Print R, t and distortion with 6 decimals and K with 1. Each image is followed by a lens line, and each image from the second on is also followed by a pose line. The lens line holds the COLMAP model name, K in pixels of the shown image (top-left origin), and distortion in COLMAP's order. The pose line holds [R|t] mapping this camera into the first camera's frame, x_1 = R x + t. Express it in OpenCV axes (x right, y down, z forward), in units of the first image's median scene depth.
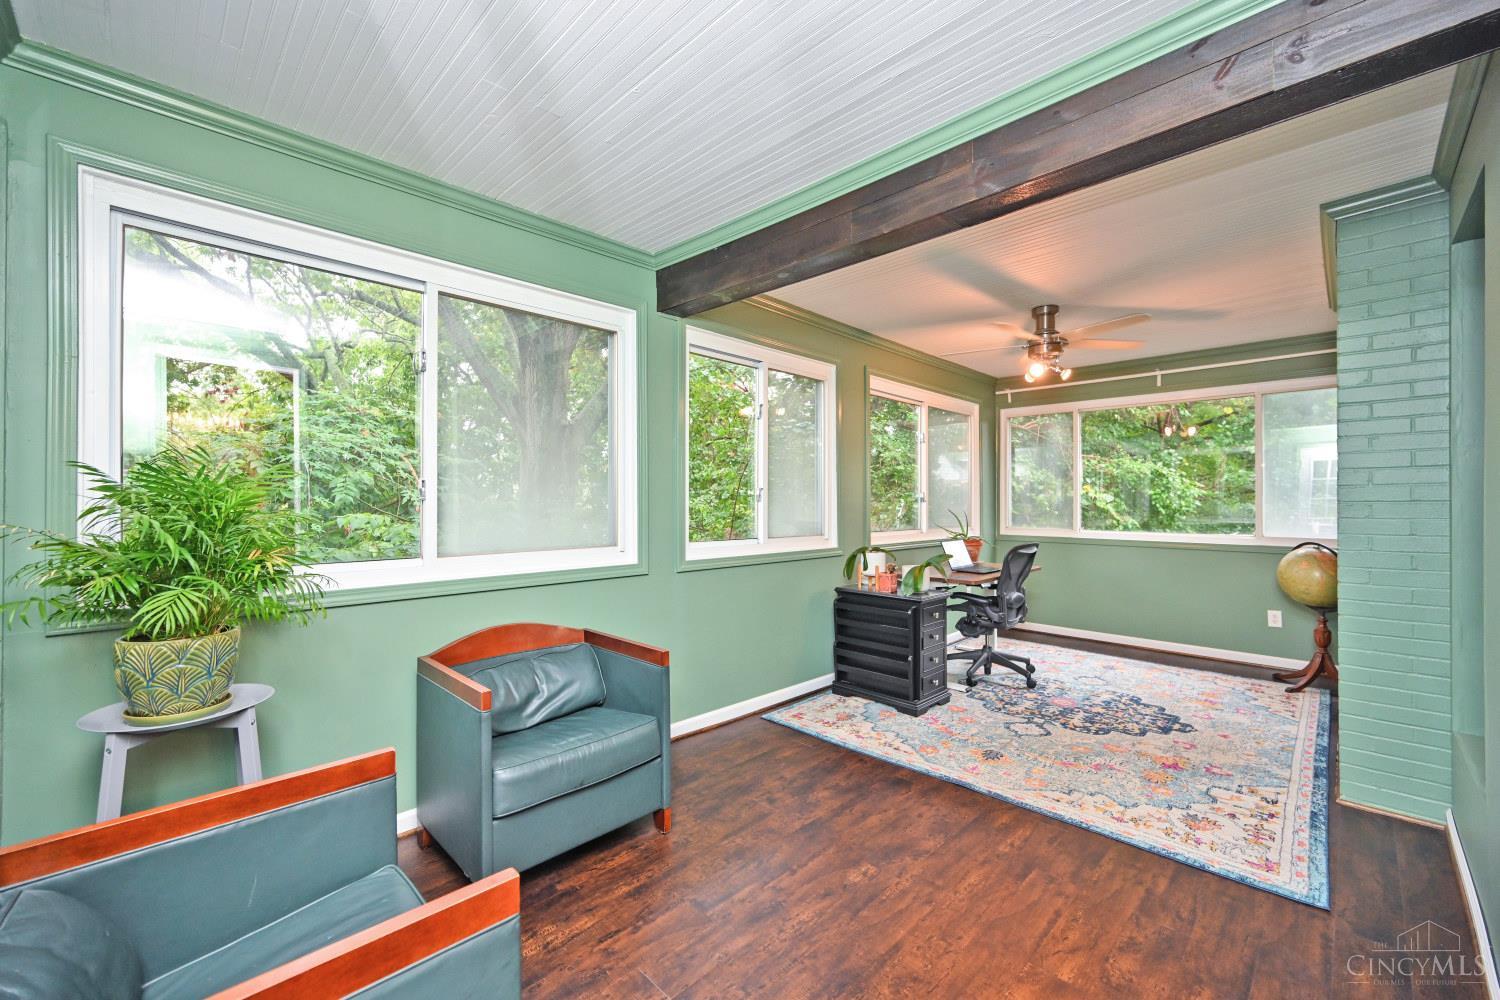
lens RADIAL K [[602.6, 0, 751.2], [0, 602.6, 502.0], [0, 0, 1]] dist [0.001032, -0.000223]
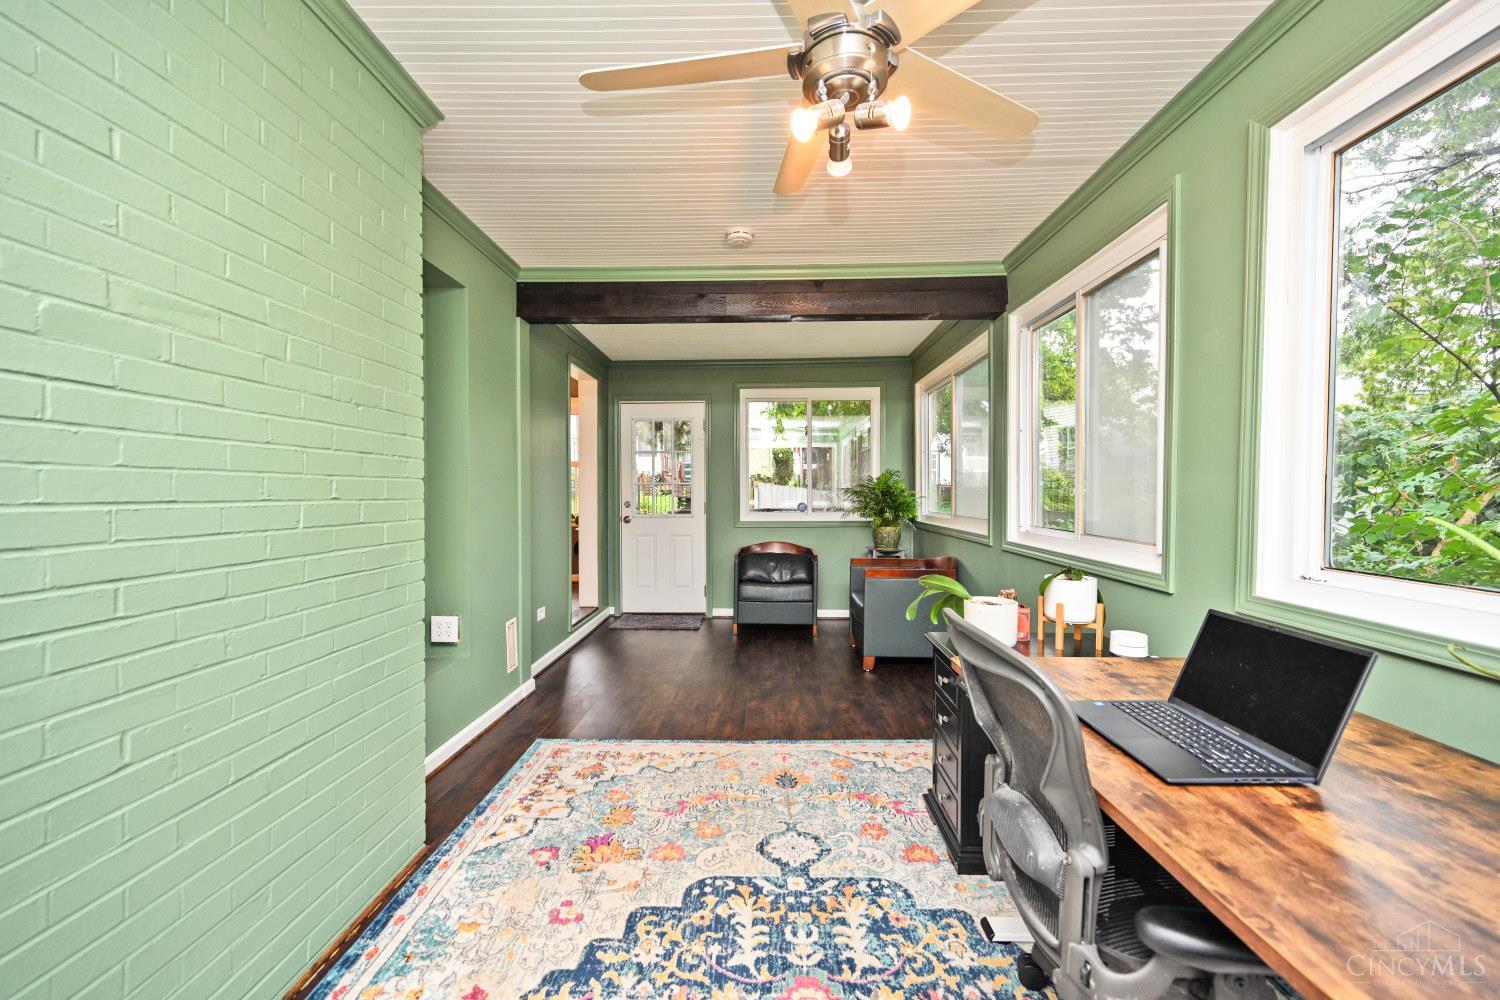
lens RADIAL K [[602.6, 0, 755.0], [0, 602.6, 496.3], [0, 0, 1]] dist [0.001032, -0.000223]
pose [[-0.724699, 0.006846, -0.689031, 0.916706], [-0.001450, 0.999933, 0.011460, 0.009075], [0.689064, 0.009304, -0.724641, 1.429600]]
